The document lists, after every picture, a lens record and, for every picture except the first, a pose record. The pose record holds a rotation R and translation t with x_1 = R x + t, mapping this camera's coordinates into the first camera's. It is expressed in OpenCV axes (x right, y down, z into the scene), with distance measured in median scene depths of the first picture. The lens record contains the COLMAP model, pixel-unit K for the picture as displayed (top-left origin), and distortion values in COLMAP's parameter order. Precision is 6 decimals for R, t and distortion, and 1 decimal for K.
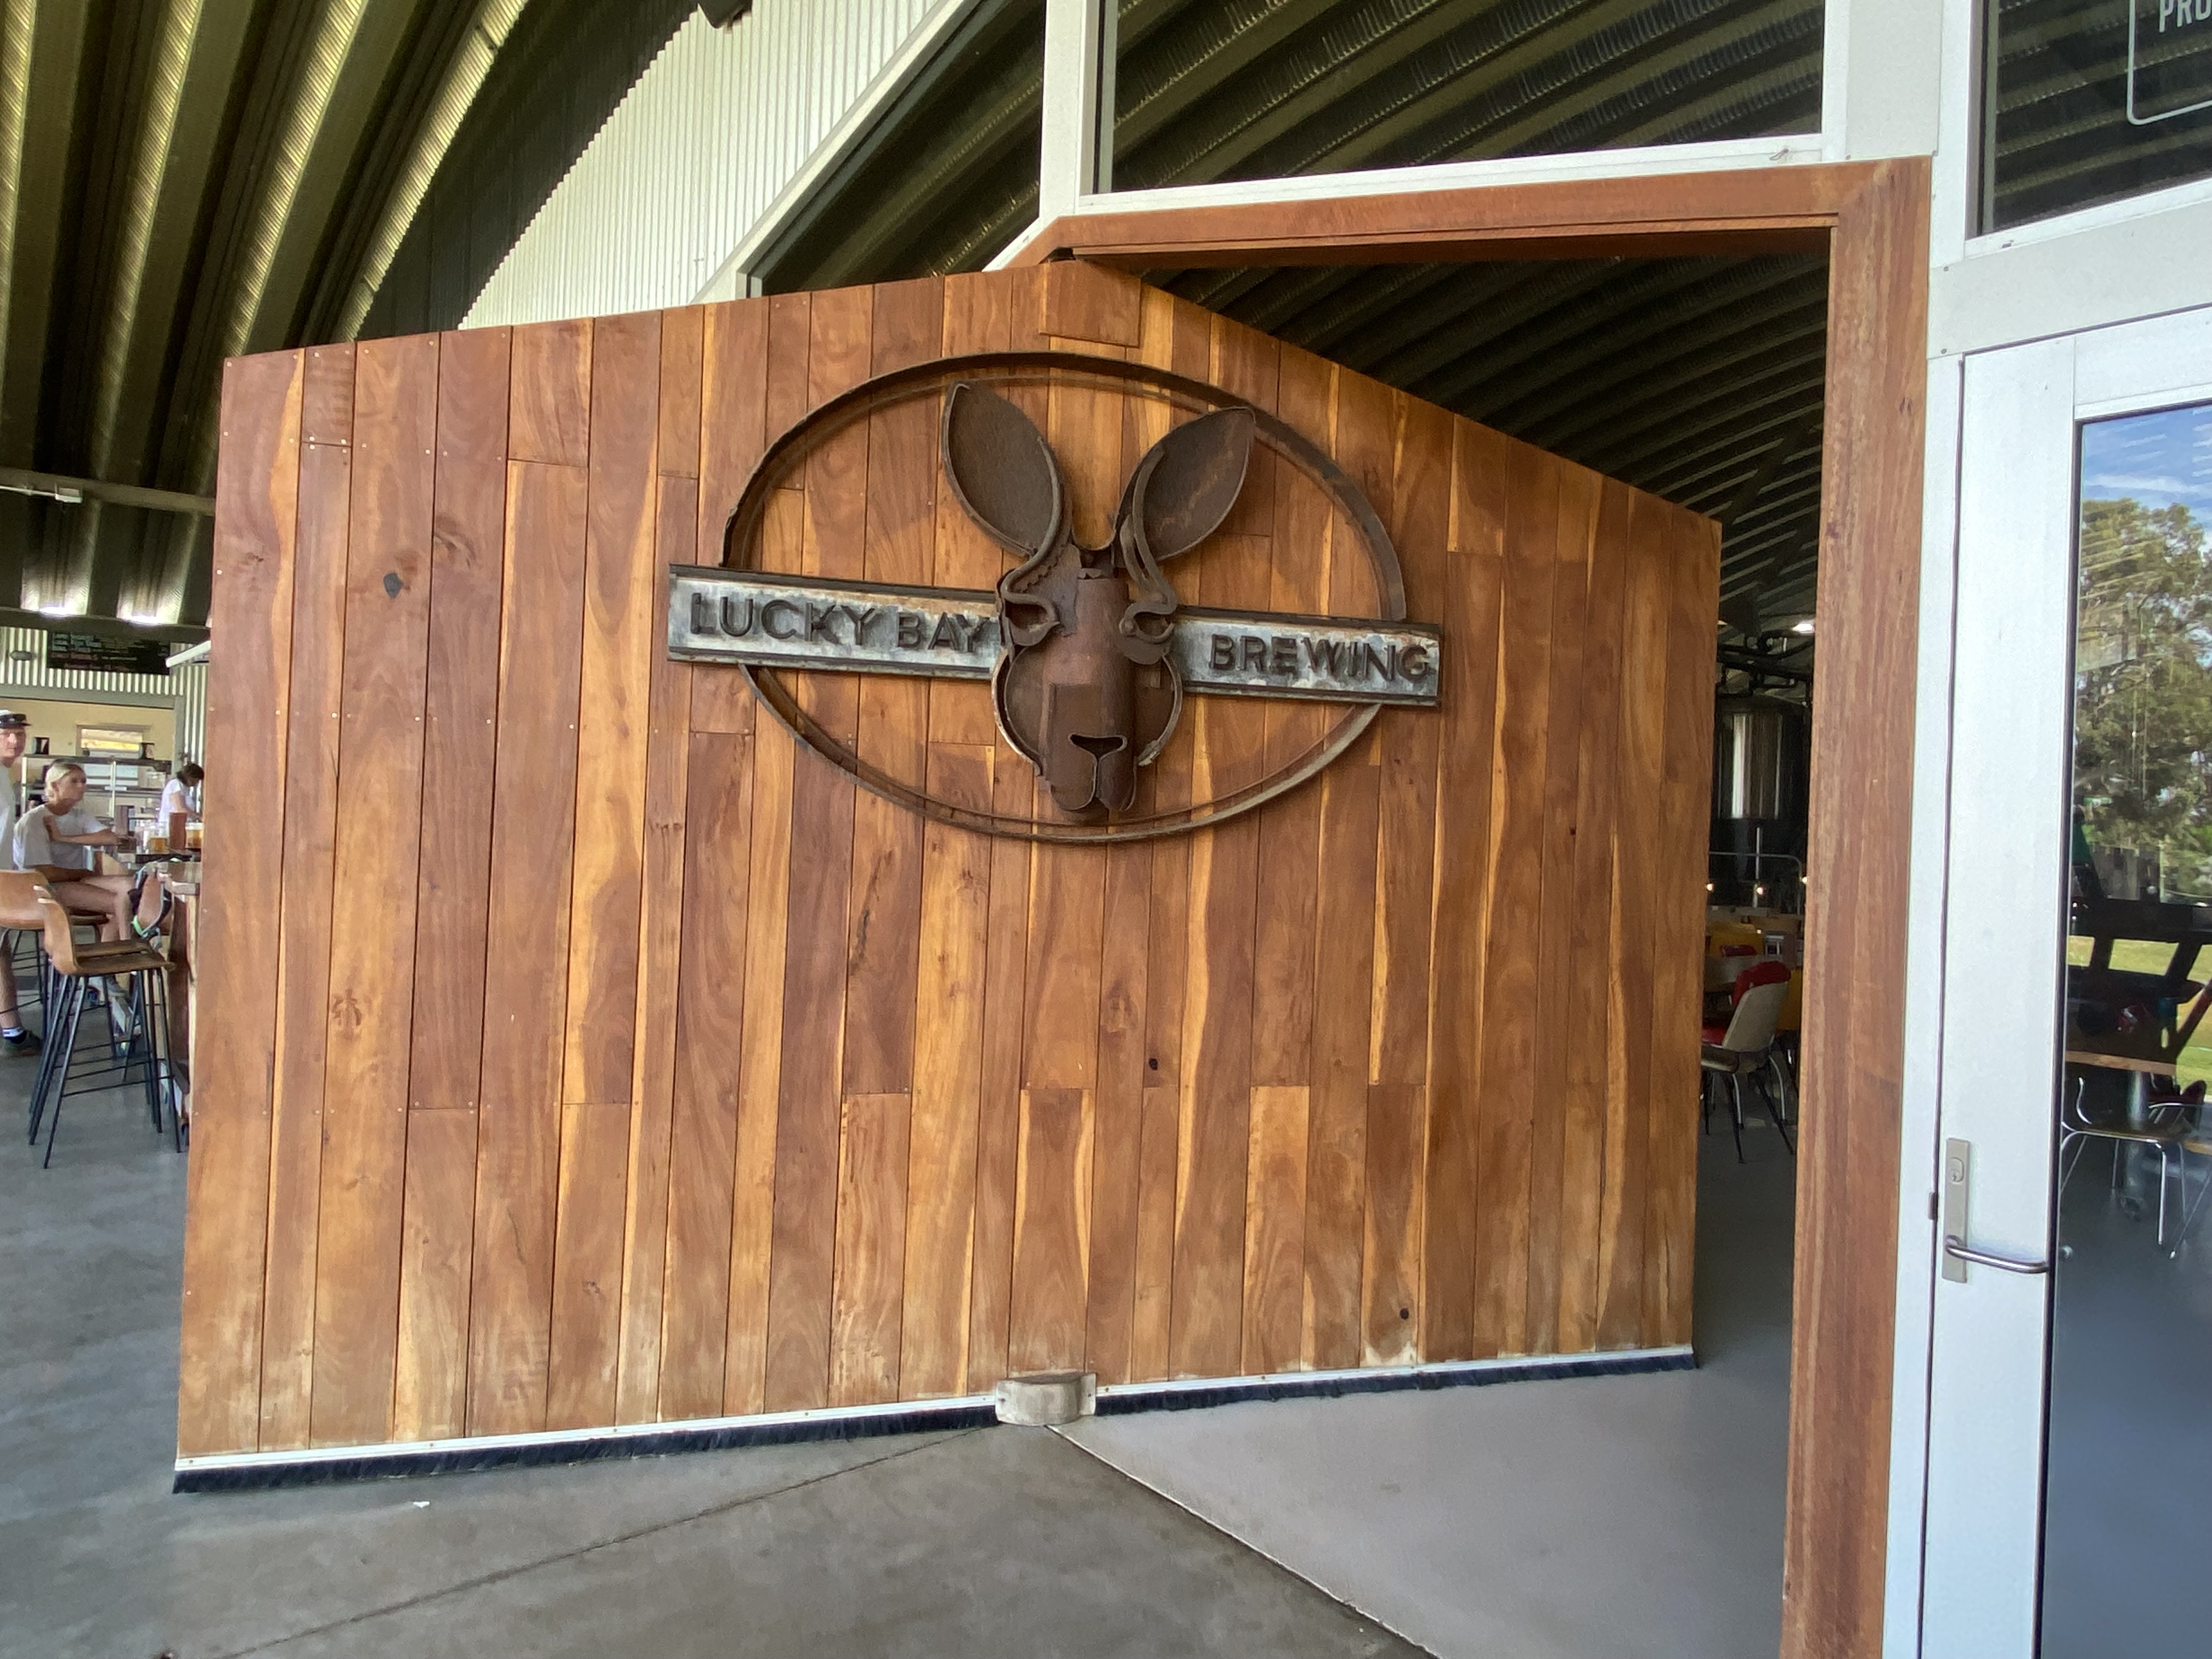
lens RADIAL K [[1449.4, 0, 1129.0], [0, 1449.4, 781.2], [0, 0, 1]] dist [0.035493, -0.014930]
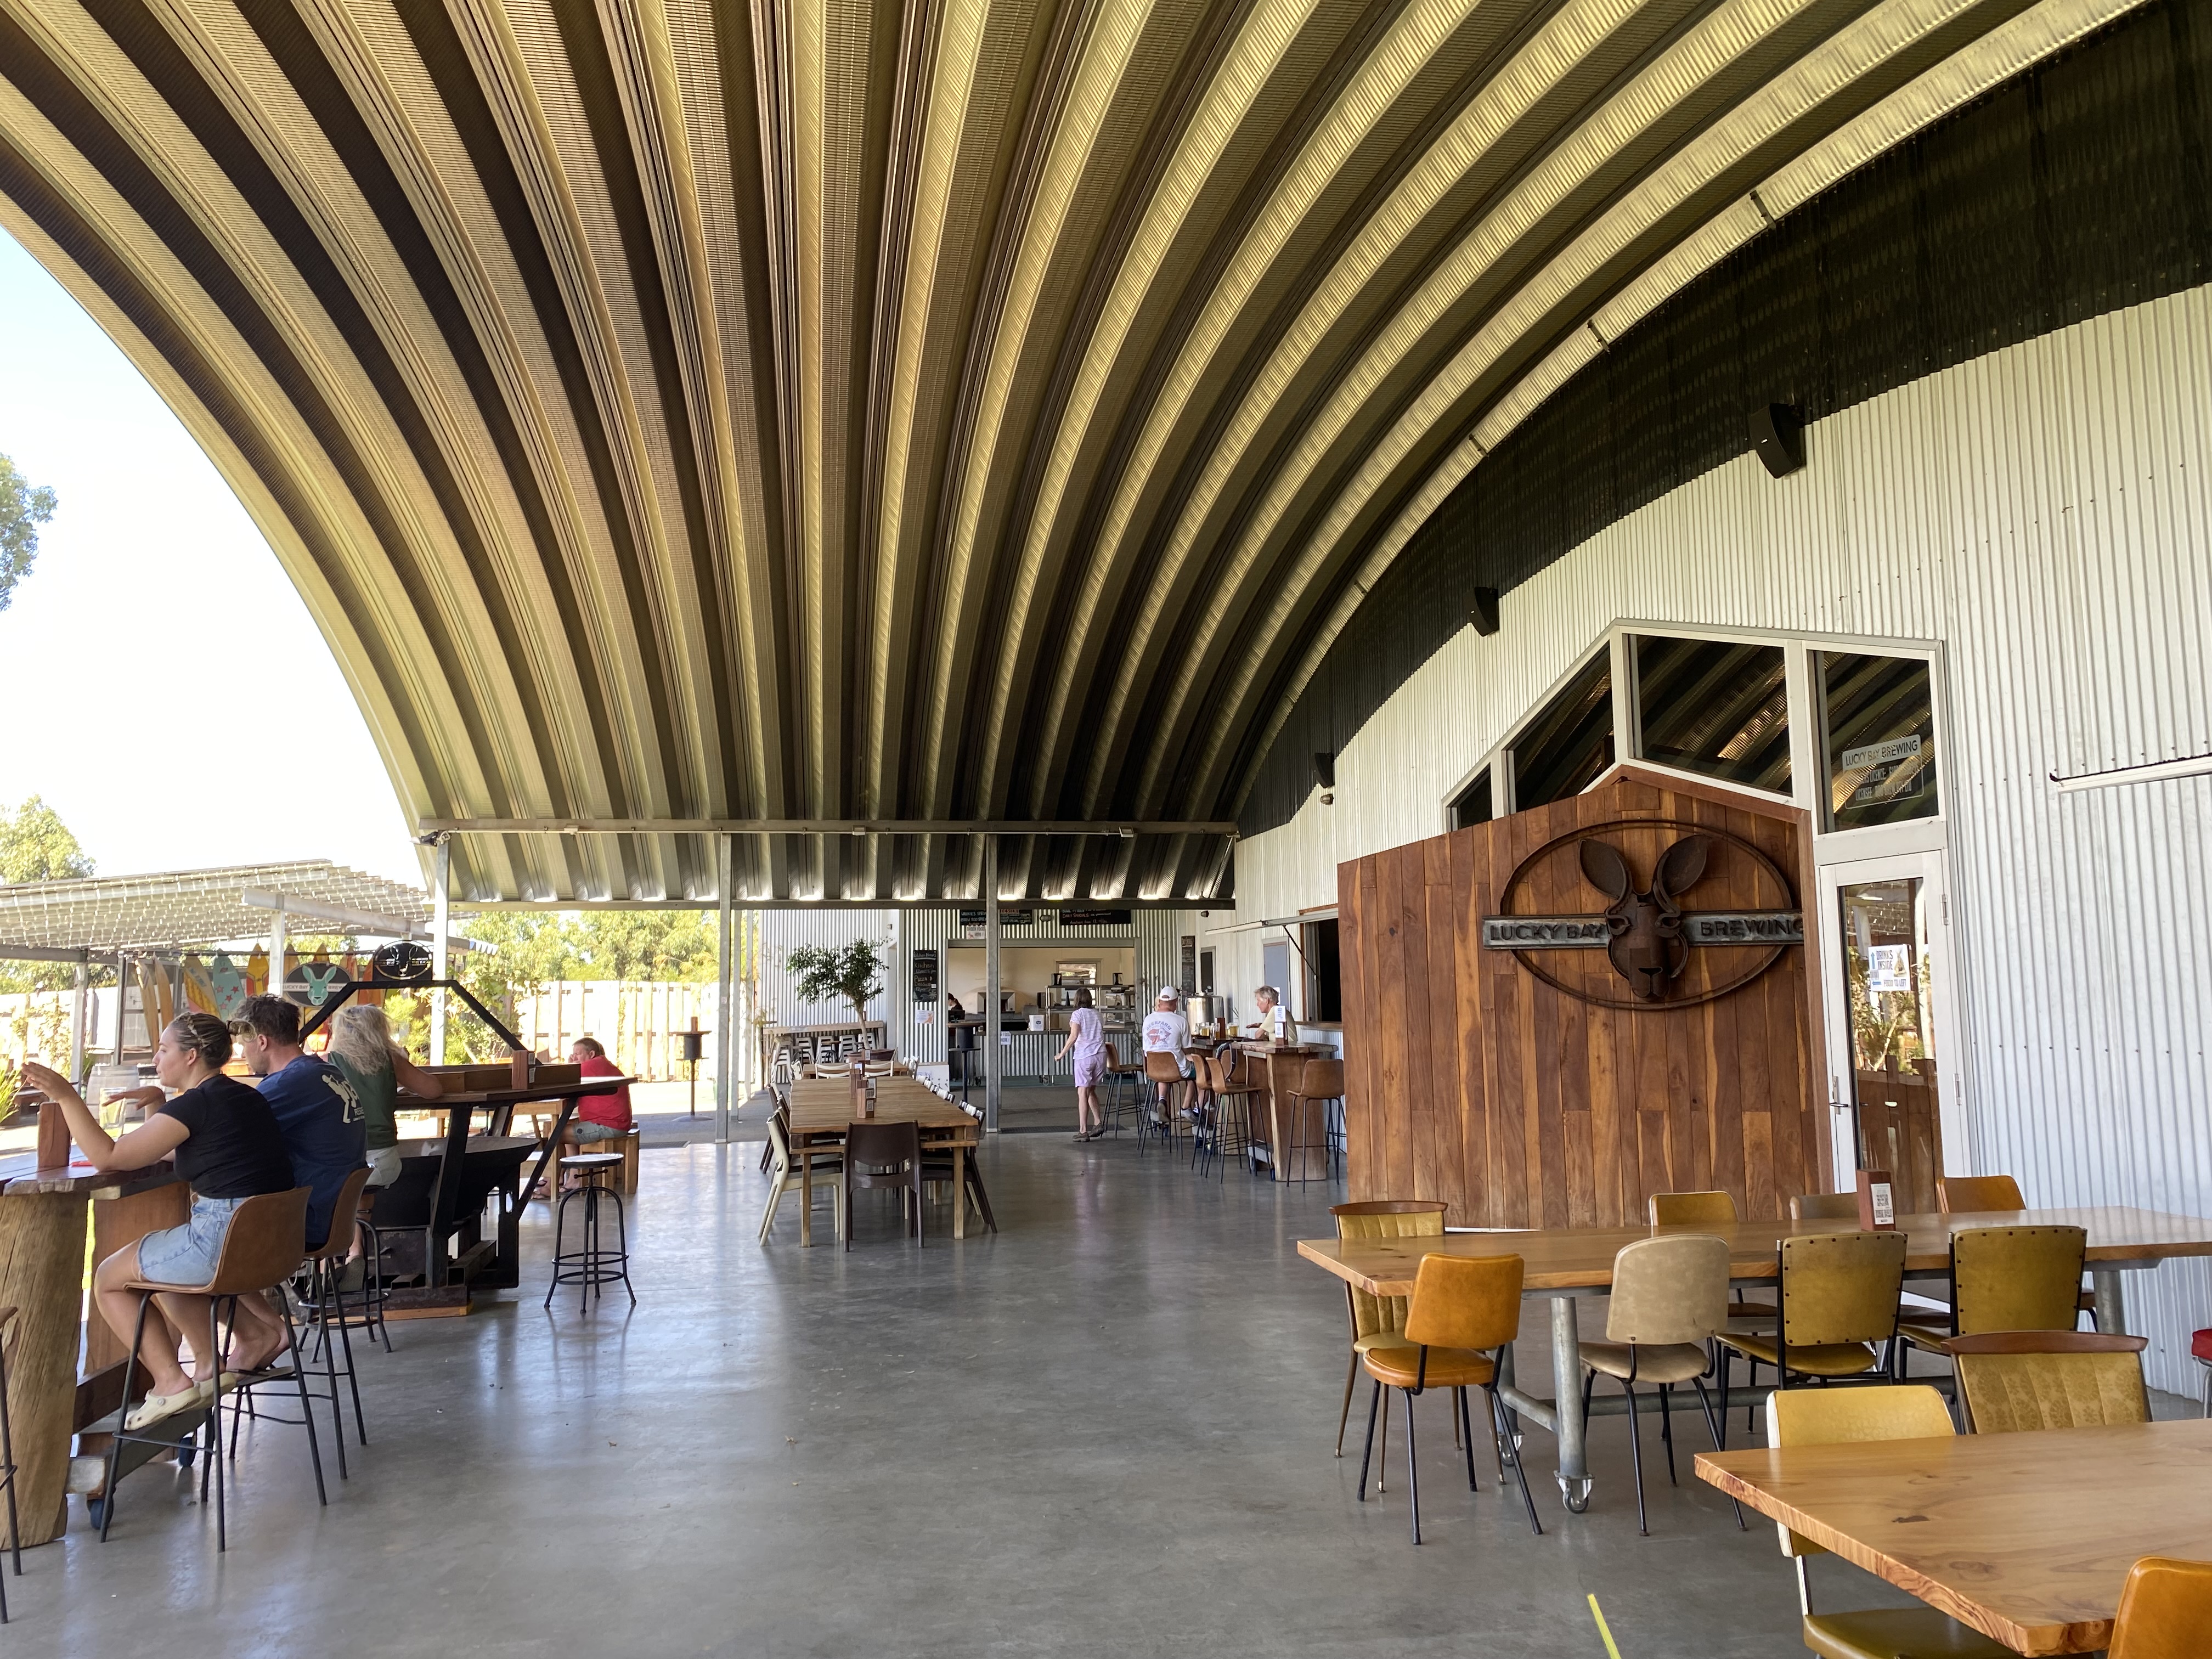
lens RADIAL K [[1652.5, 0, 1094.4], [0, 1652.5, 824.0], [0, 0, 1]] dist [0.044233, -0.005118]
pose [[0.857034, -0.101628, -0.505139, 0.636822], [0.056002, 0.992921, -0.104749, -0.030004], [0.512208, 0.061484, 0.856658, -2.007568]]
